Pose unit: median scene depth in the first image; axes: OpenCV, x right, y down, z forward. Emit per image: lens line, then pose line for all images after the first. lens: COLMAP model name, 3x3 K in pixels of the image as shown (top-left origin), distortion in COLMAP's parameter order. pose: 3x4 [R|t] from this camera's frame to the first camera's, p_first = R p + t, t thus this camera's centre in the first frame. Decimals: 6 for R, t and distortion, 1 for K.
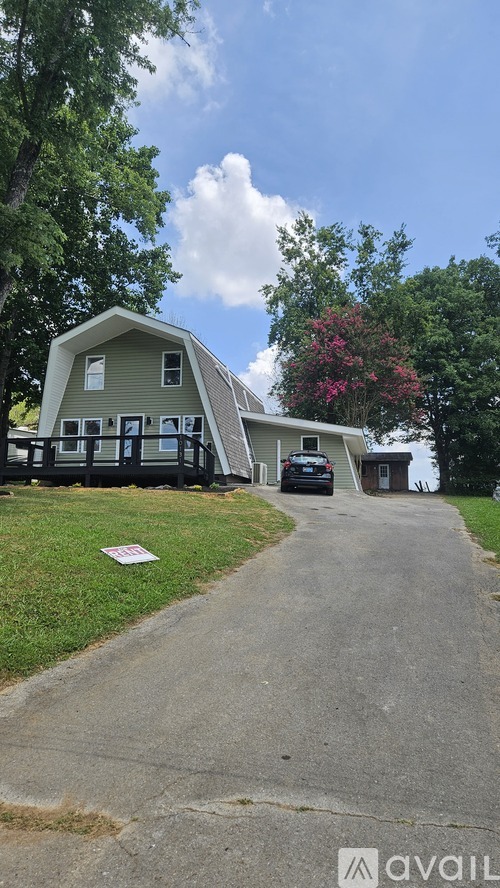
lens RADIAL K [[573.5, 0, 251.3], [0, 573.5, 430.1], [0, 0, 1]] dist [0.101667, -0.108275]
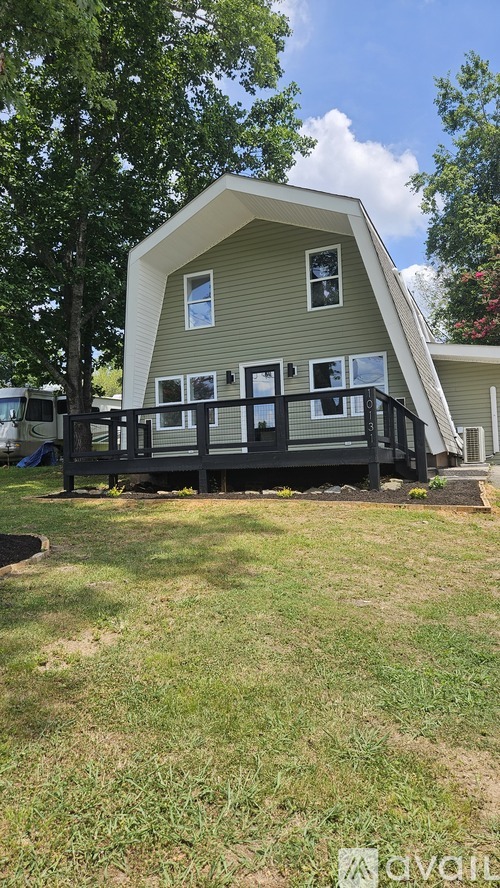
lens RADIAL K [[573.5, 0, 251.3], [0, 573.5, 430.1], [0, 0, 1]] dist [0.101667, -0.108275]
pose [[0.981864, -0.058453, -0.180351, -0.106618], [0.072062, 0.994951, 0.069851, 0.001235], [0.175358, -0.081581, 0.981119, 0.371444]]
